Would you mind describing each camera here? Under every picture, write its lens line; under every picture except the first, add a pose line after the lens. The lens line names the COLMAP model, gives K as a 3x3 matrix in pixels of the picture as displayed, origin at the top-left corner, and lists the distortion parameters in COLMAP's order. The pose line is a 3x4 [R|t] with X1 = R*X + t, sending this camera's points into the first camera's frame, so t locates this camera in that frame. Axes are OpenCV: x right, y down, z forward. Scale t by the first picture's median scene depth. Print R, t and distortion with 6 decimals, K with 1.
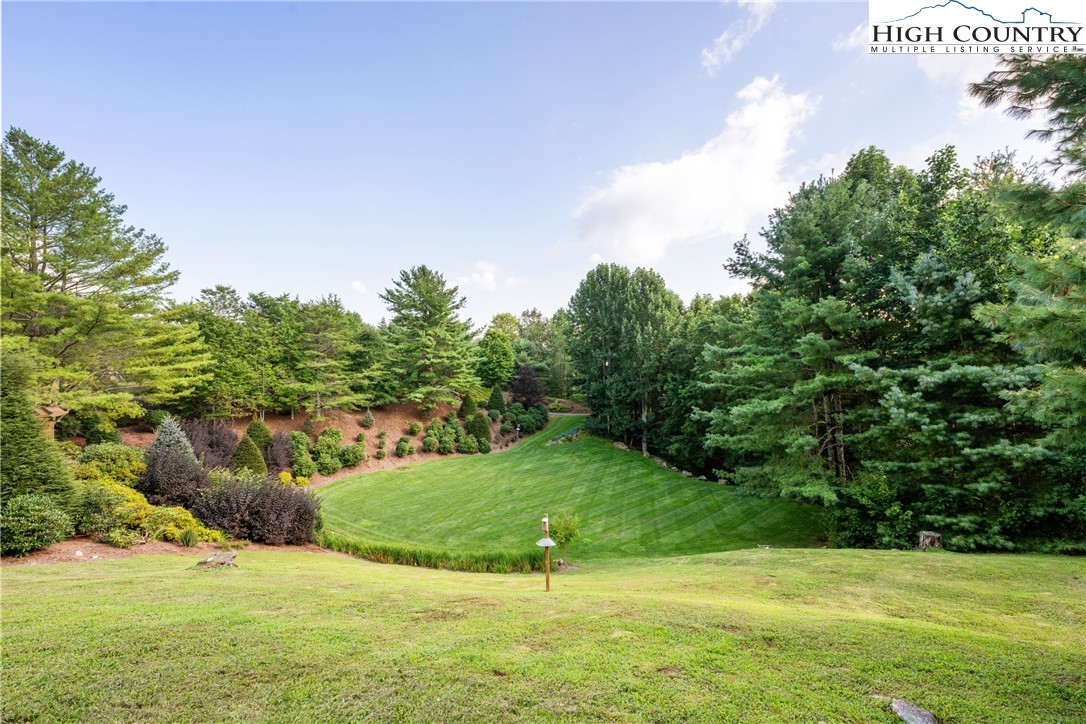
lens RADIAL K [[450.6, 0, 543.0], [0, 450.6, 362.0], [0, 0, 1]] dist [-0.002363, -0.000024]
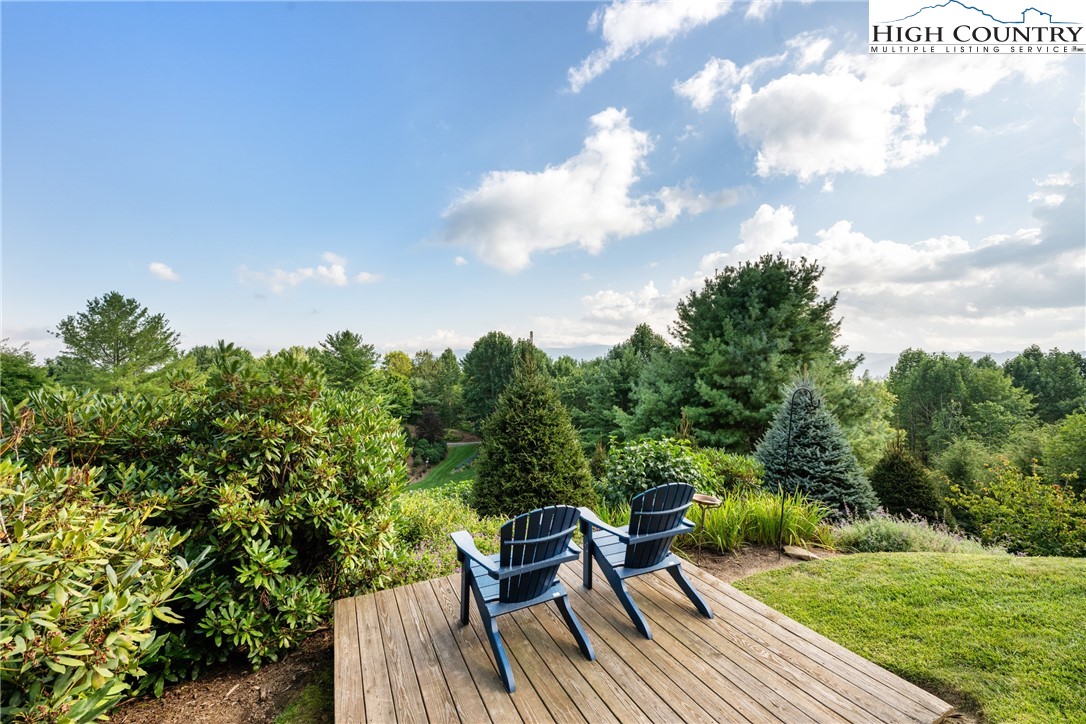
lens RADIAL K [[450.6, 0, 543.0], [0, 450.6, 362.0], [0, 0, 1]] dist [-0.002363, -0.000024]
pose [[0.954992, 0.007411, 0.296539, -0.120373], [-0.004470, 0.999934, -0.010596, -0.119158], [-0.296598, 0.008793, 0.954962, -0.312483]]
